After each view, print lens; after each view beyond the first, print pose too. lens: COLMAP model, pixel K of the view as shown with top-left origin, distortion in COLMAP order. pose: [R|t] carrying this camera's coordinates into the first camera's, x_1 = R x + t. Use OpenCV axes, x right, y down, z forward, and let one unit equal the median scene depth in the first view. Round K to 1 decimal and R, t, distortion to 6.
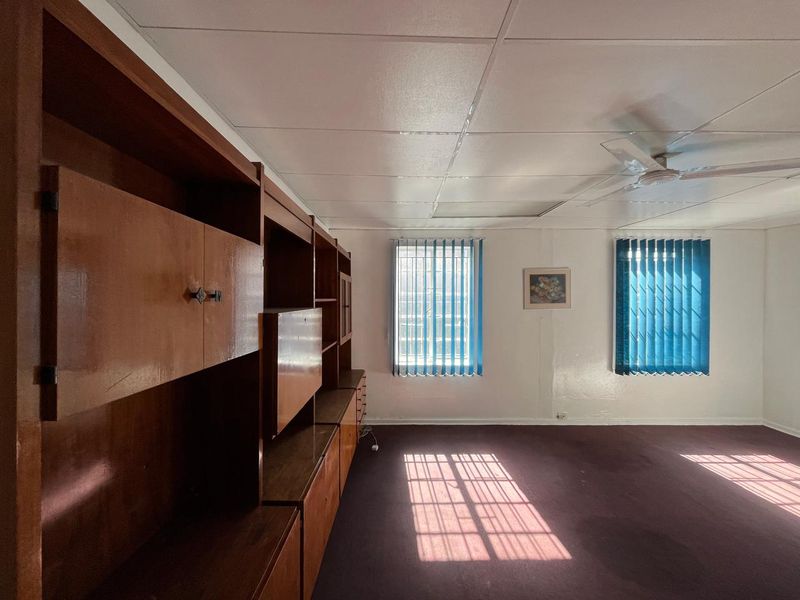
lens RADIAL K [[324.5, 0, 400.7], [0, 324.5, 298.1], [0, 0, 1]] dist [0.000412, -0.000792]
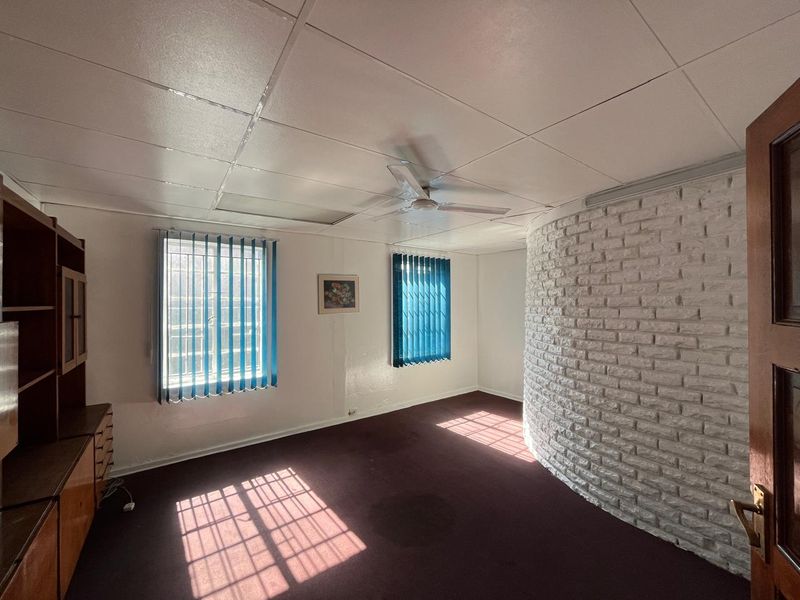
lens RADIAL K [[324.5, 0, 397.0], [0, 324.5, 303.1], [0, 0, 1]] dist [0.000412, -0.000792]
pose [[0.821491, -0.004361, 0.570204, 0.002450], [0.003942, 0.999990, 0.001969, -0.002209], [-0.570208, 0.000631, 0.821500, 0.032559]]
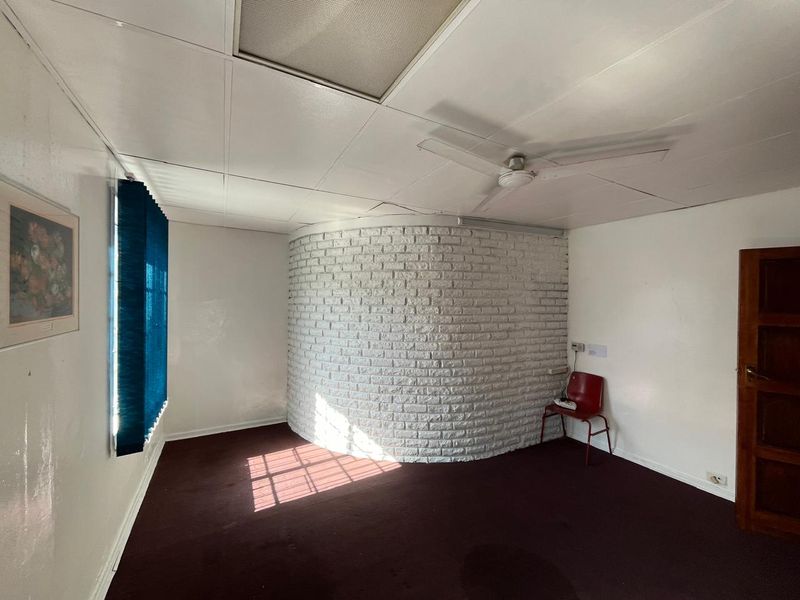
lens RADIAL K [[324.5, 0, 395.7], [0, 324.5, 303.2], [0, 0, 1]] dist [0.000412, -0.000792]
pose [[-0.459940, -0.018294, 0.887762, 0.068482], [-0.014887, 0.999806, 0.012890, -0.009156], [-0.887825, -0.007288, -0.460123, 1.152862]]
